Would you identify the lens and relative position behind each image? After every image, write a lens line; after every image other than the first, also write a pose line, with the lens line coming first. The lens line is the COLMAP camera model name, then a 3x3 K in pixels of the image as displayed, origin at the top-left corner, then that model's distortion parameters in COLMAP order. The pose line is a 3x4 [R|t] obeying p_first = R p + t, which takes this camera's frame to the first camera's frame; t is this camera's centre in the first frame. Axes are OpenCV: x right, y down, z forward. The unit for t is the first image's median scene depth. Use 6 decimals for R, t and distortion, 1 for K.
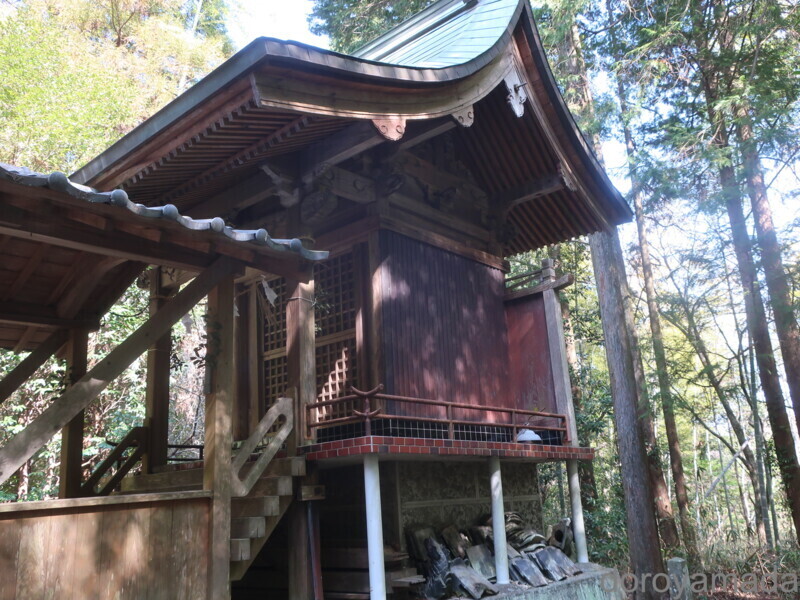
lens RADIAL K [[704.5, 0, 400.0], [0, 704.5, 300.0], [0, 0, 1]] dist [0.004106, 0.005483]
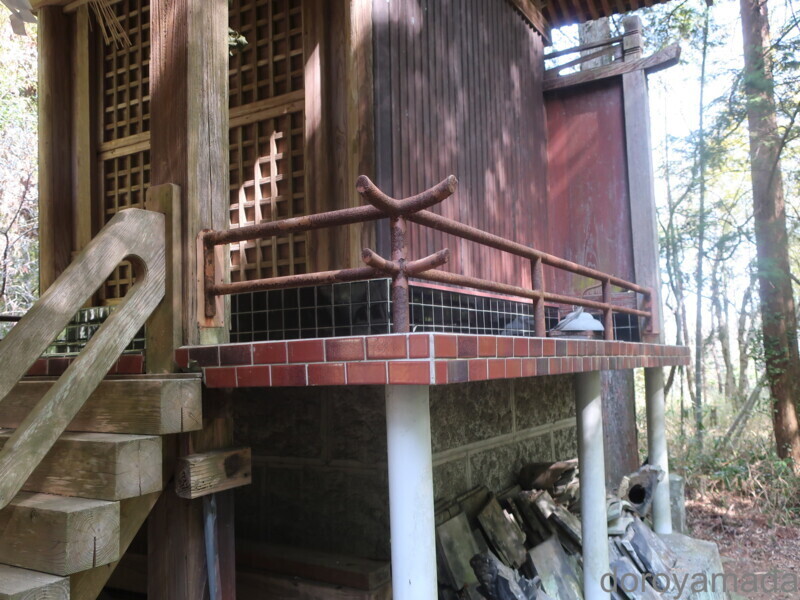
lens RADIAL K [[704.5, 0, 400.0], [0, 704.5, 300.0], [0, 0, 1]] dist [0.004106, 0.005483]
pose [[0.982160, 0.041251, 0.183466, -0.082685], [-0.074612, 0.981045, 0.178842, 0.091762], [-0.172611, -0.189341, 0.966621, 0.521277]]
